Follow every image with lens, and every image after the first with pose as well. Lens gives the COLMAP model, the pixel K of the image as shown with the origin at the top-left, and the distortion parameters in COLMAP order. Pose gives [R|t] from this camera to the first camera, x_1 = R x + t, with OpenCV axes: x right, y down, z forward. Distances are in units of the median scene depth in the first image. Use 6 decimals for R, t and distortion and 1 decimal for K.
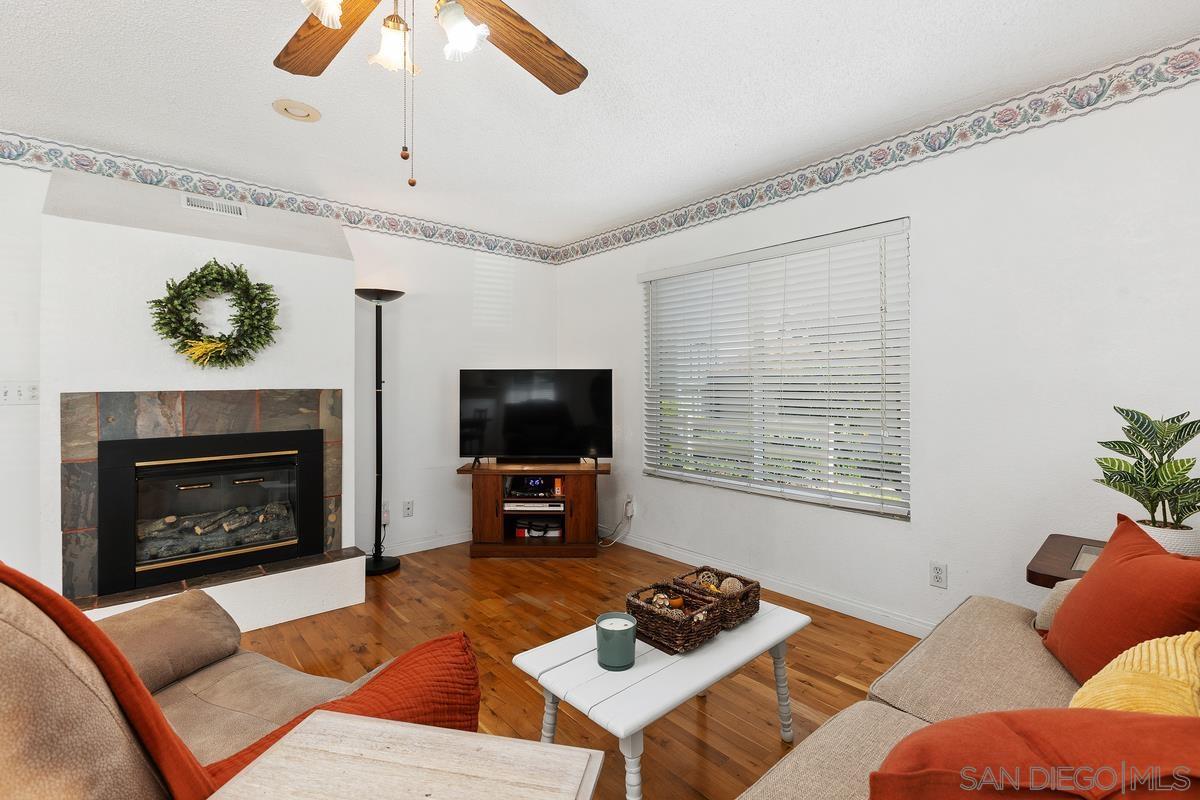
lens RADIAL K [[535.9, 0, 601.0], [0, 535.9, 381.8], [0, 0, 1]] dist [-0.001267, -0.000285]
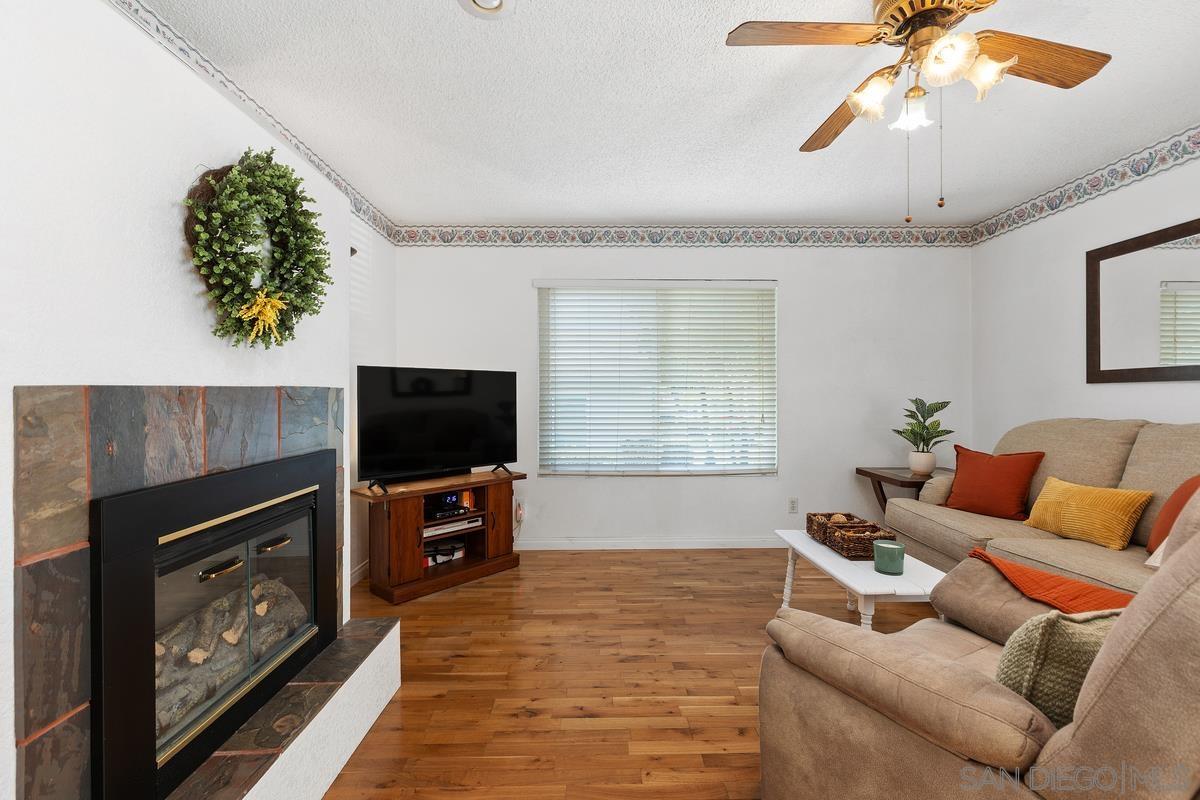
lens RADIAL K [[531.3, 0, 601.6], [0, 531.3, 395.7], [0, 0, 1]] dist [-0.001262, -0.000175]
pose [[0.646128, -0.000405, 0.763229, -0.791464], [-0.005222, 0.999974, 0.004951, 0.018524], [-0.763212, -0.007184, 0.646109, 0.330132]]
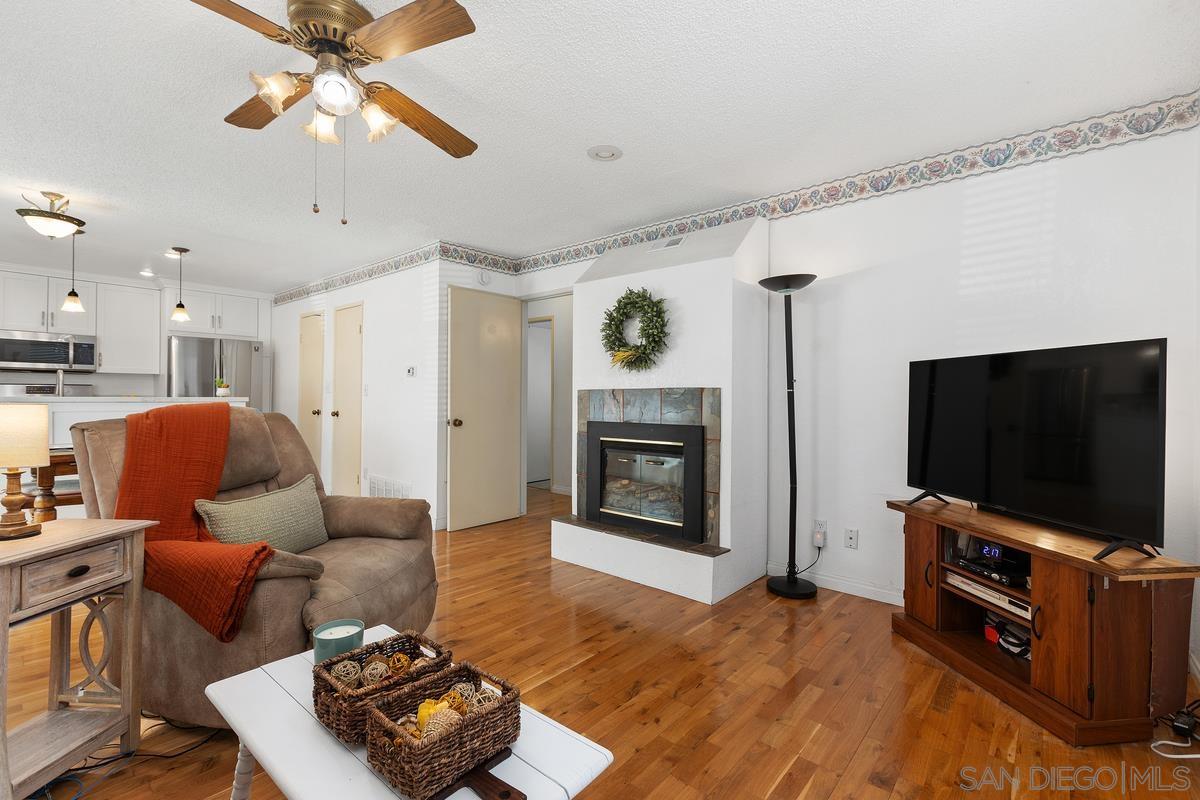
lens RADIAL K [[531.3, 0, 601.6], [0, 531.3, 395.7], [0, 0, 1]] dist [-0.001262, -0.000175]
pose [[0.136173, -0.000821, -0.990685, 0.478356], [-0.002810, 0.999995, -0.001215, 0.030879], [0.990681, 0.002950, 0.136170, 0.653218]]
